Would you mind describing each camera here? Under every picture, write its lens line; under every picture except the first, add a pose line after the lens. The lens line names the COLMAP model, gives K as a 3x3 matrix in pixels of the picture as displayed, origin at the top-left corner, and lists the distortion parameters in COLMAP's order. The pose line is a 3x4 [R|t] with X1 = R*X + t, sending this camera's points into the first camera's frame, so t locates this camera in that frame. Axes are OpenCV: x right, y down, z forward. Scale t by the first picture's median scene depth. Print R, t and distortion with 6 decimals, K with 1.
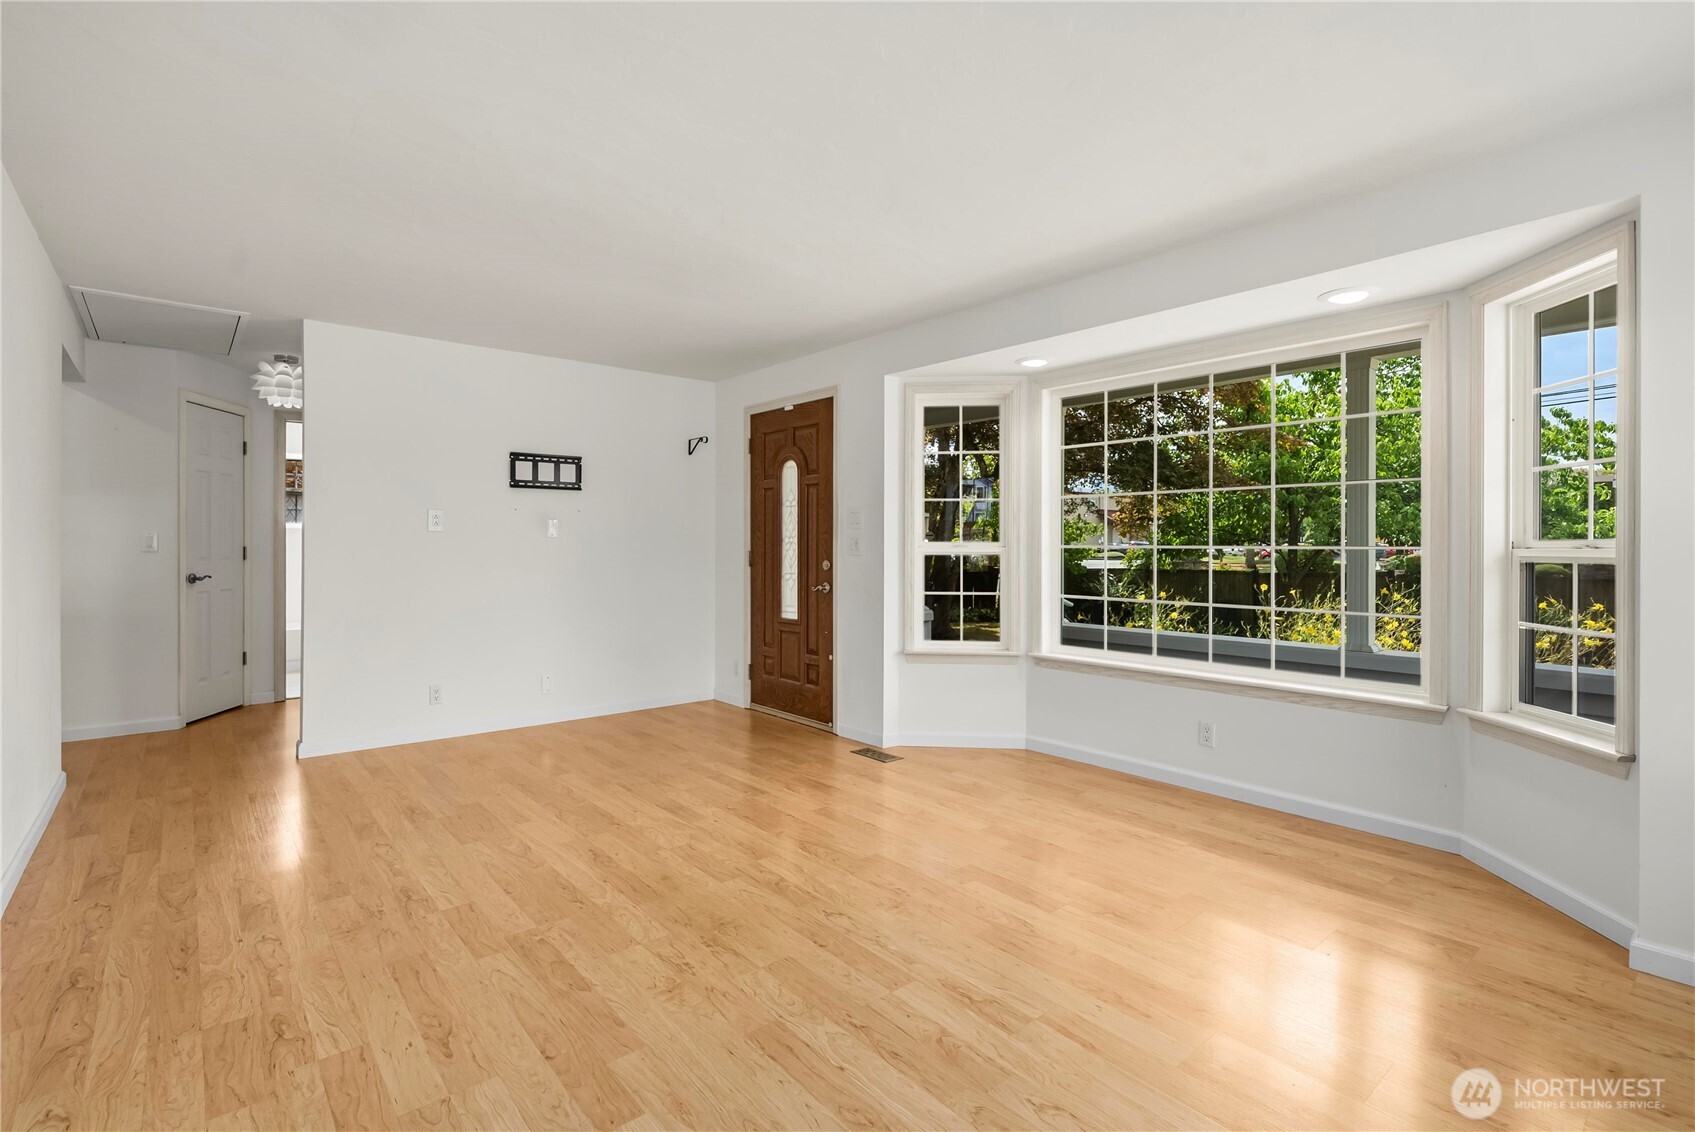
lens RADIAL K [[788.9, 0, 826.1], [0, 788.9, 548.1], [0, 0, 1]] dist [-0.001330, 0.002404]
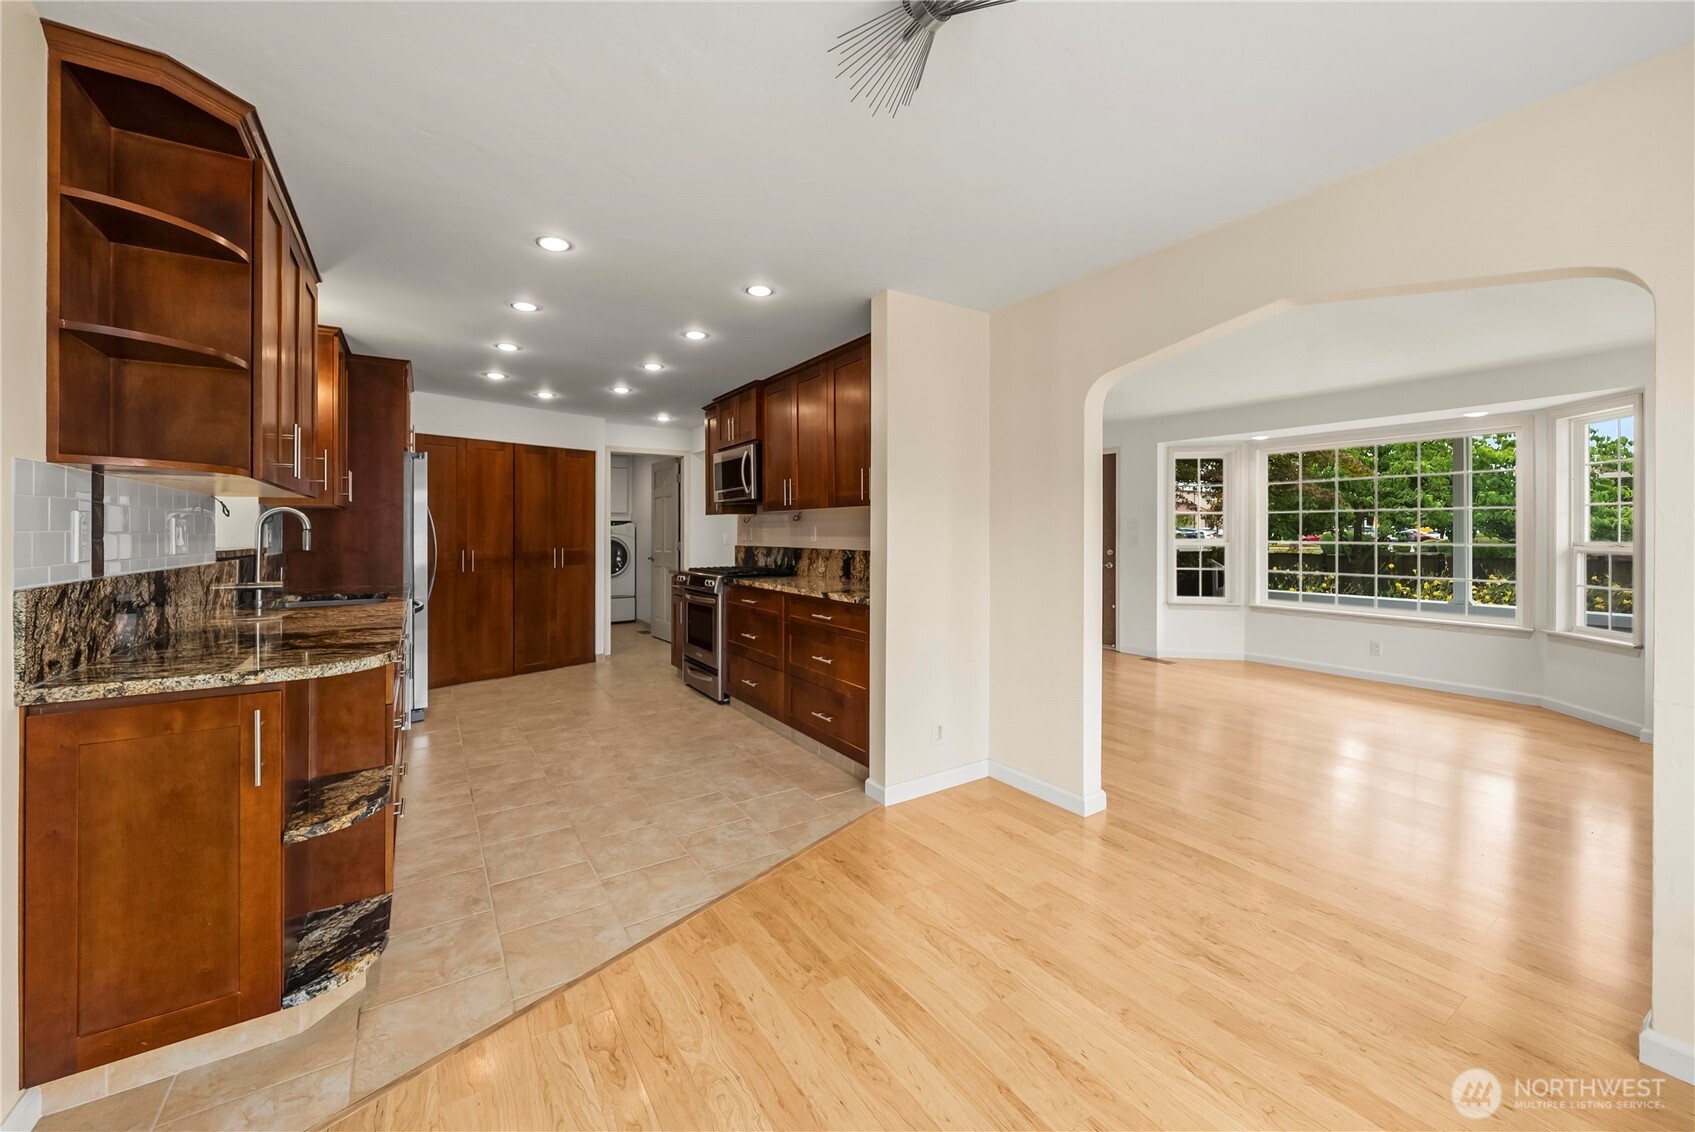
lens RADIAL K [[648.5, 0, 838.7], [0, 648.5, 535.1], [0, 0, 1]] dist [0.007181, -0.000501]
pose [[0.995122, -0.002579, -0.098623, -0.482935], [0.002815, 0.999994, 0.002253, -0.021724], [0.098616, -0.002520, 0.995122, -0.488557]]
